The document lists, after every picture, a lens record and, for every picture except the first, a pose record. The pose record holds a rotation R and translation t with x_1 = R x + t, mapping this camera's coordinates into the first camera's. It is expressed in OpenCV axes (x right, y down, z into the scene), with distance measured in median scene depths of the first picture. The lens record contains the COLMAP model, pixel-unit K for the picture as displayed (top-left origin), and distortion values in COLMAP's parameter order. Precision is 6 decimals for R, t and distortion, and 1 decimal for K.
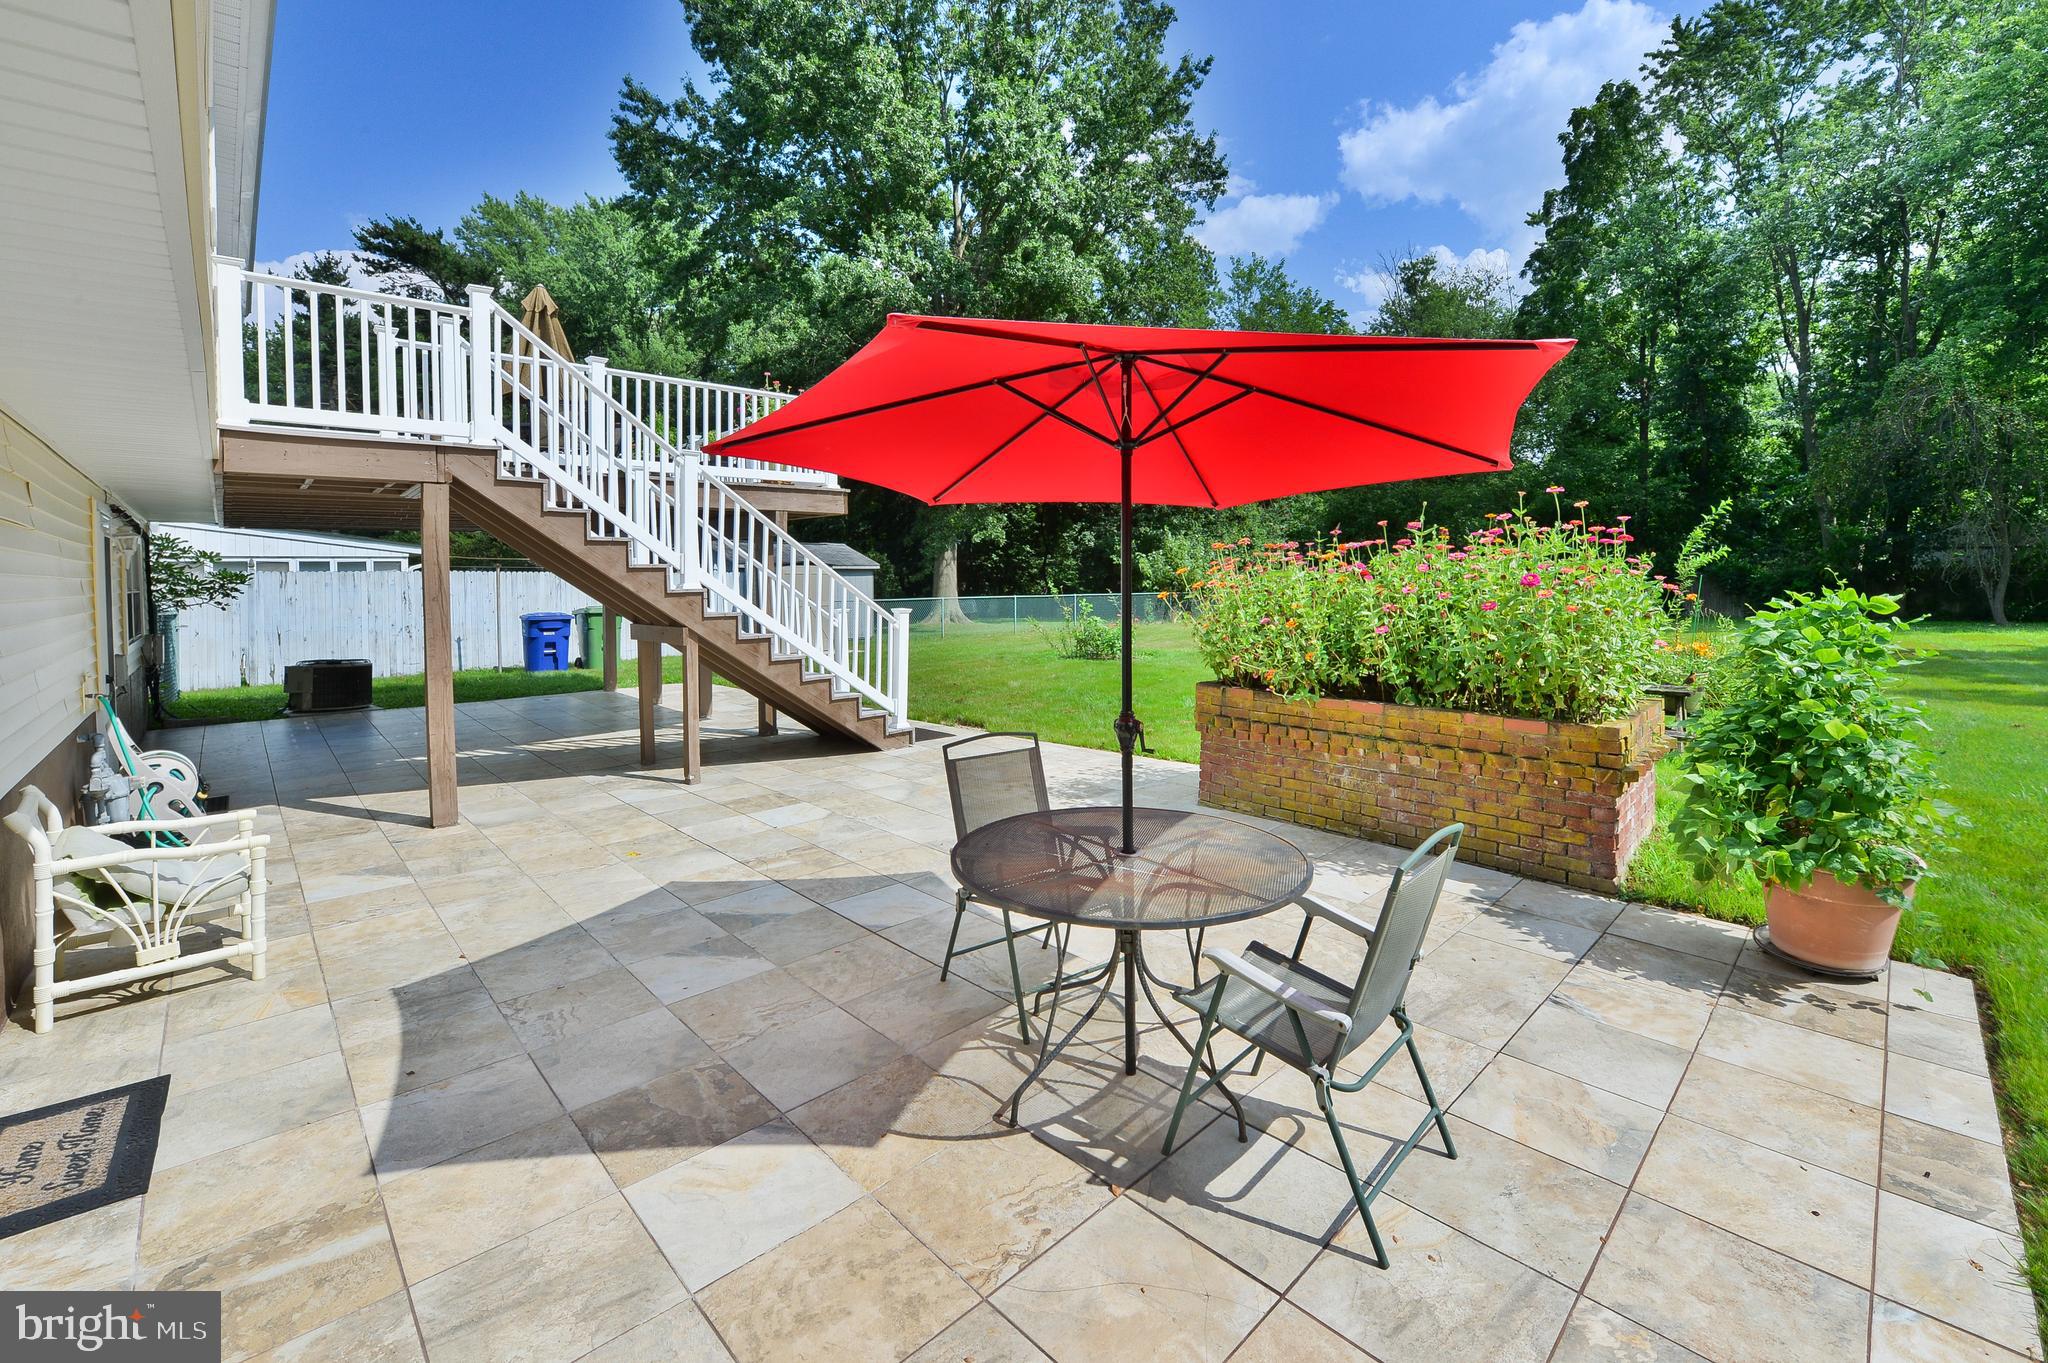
lens RADIAL K [[873.9, 0, 1021.8], [0, 873.9, 683.3], [0, 0, 1]] dist [-0.020834, -0.000428]
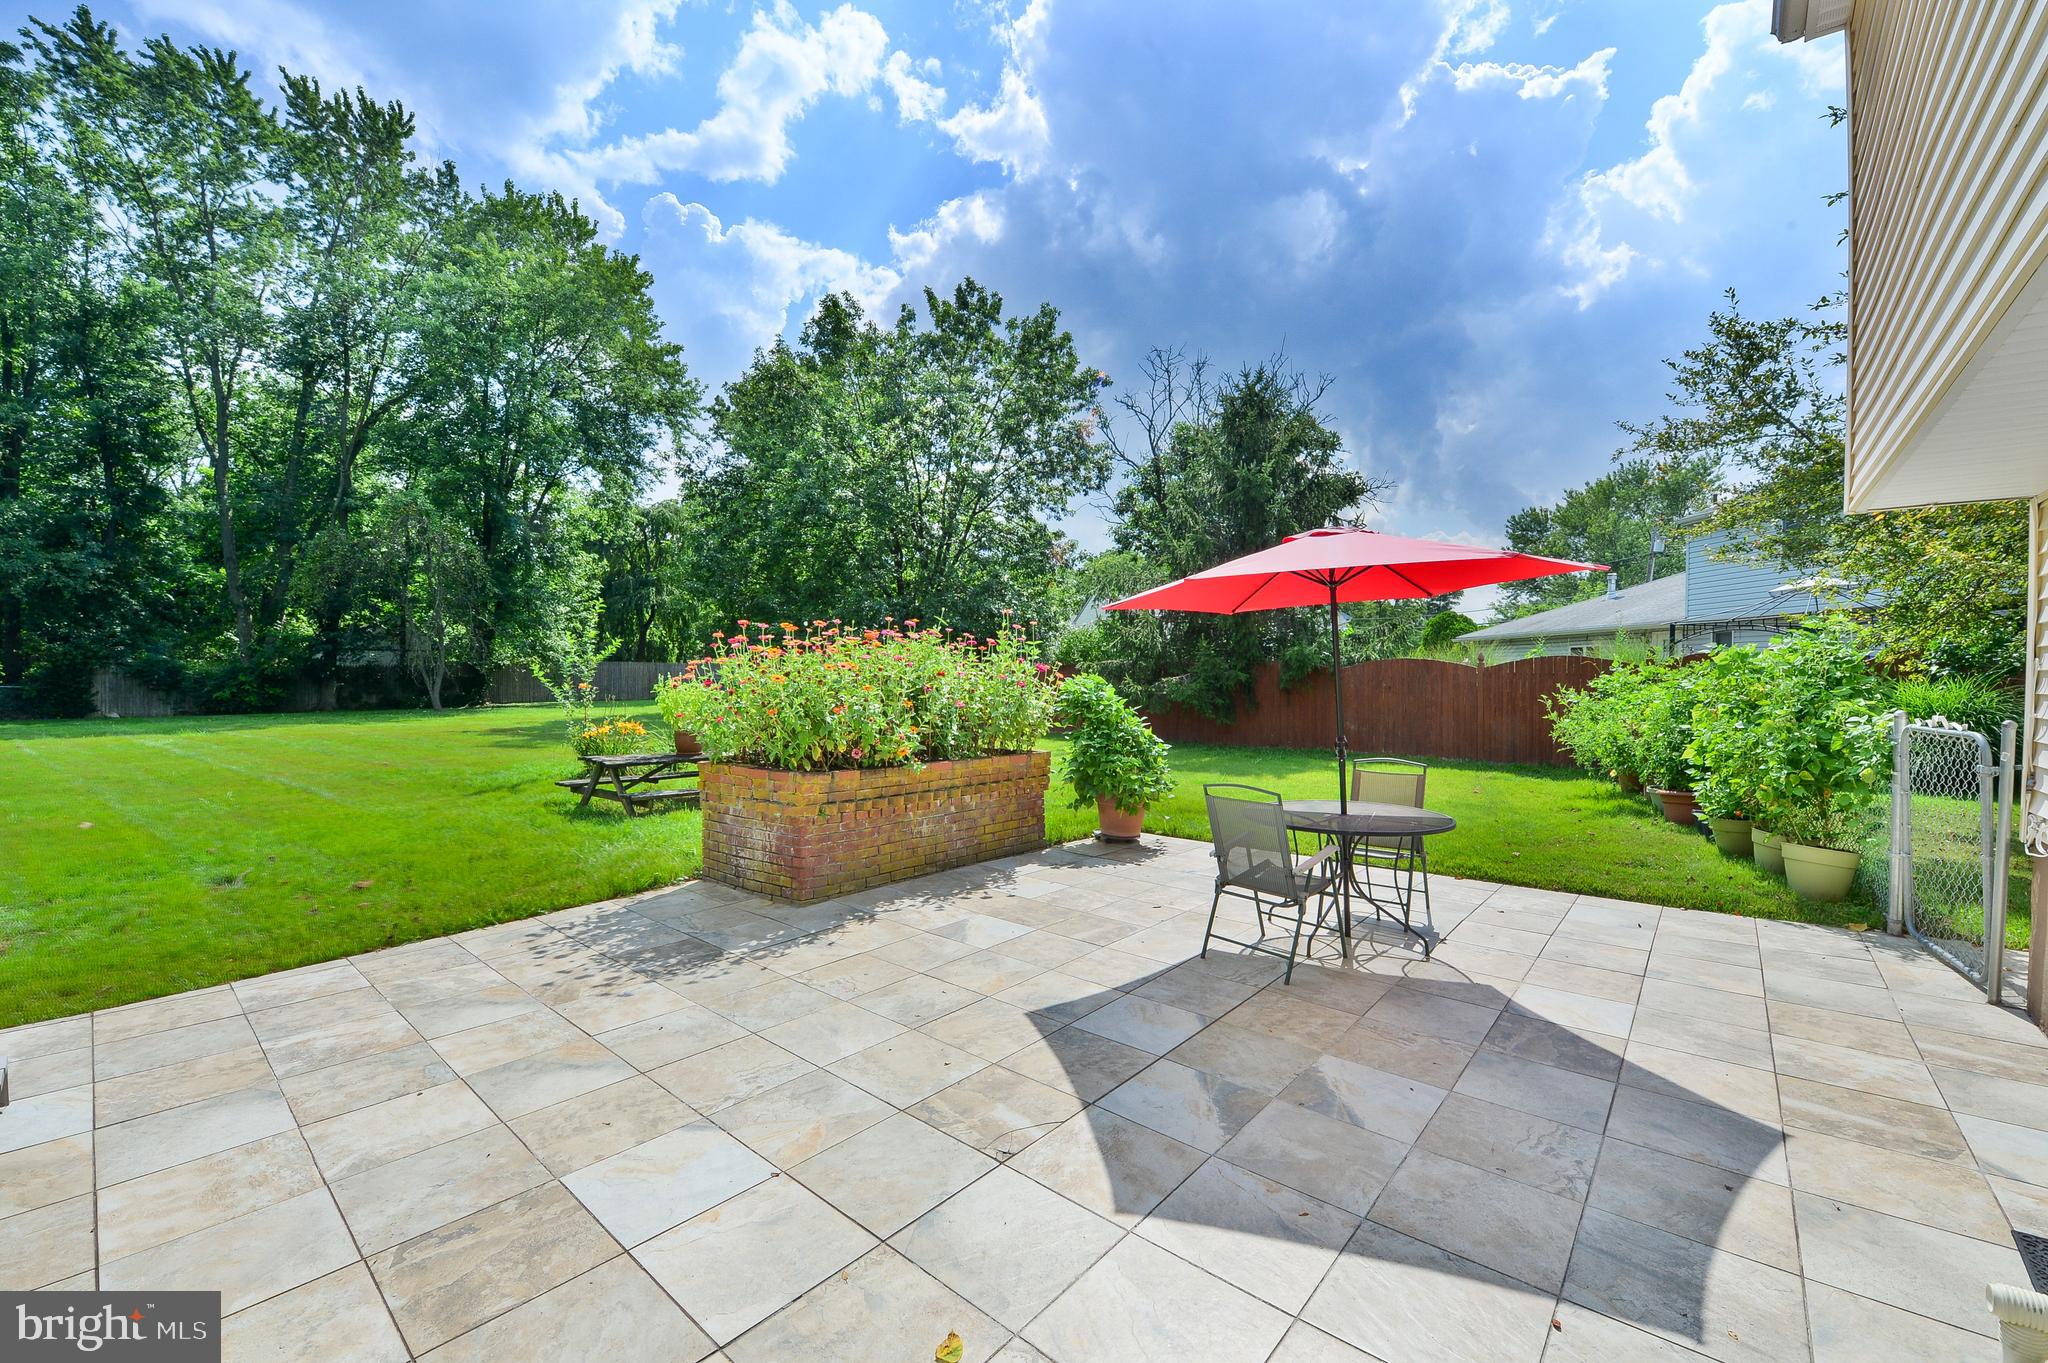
lens RADIAL K [[873.9, 0, 1015.8], [0, 873.9, 680.4], [0, 0, 1]] dist [-0.020834, -0.000428]
pose [[-0.144055, 0.004680, 0.989559, -1.441517], [0.113742, 0.993439, 0.011860, -0.162779], [-0.983011, 0.114263, -0.143642, 1.739346]]
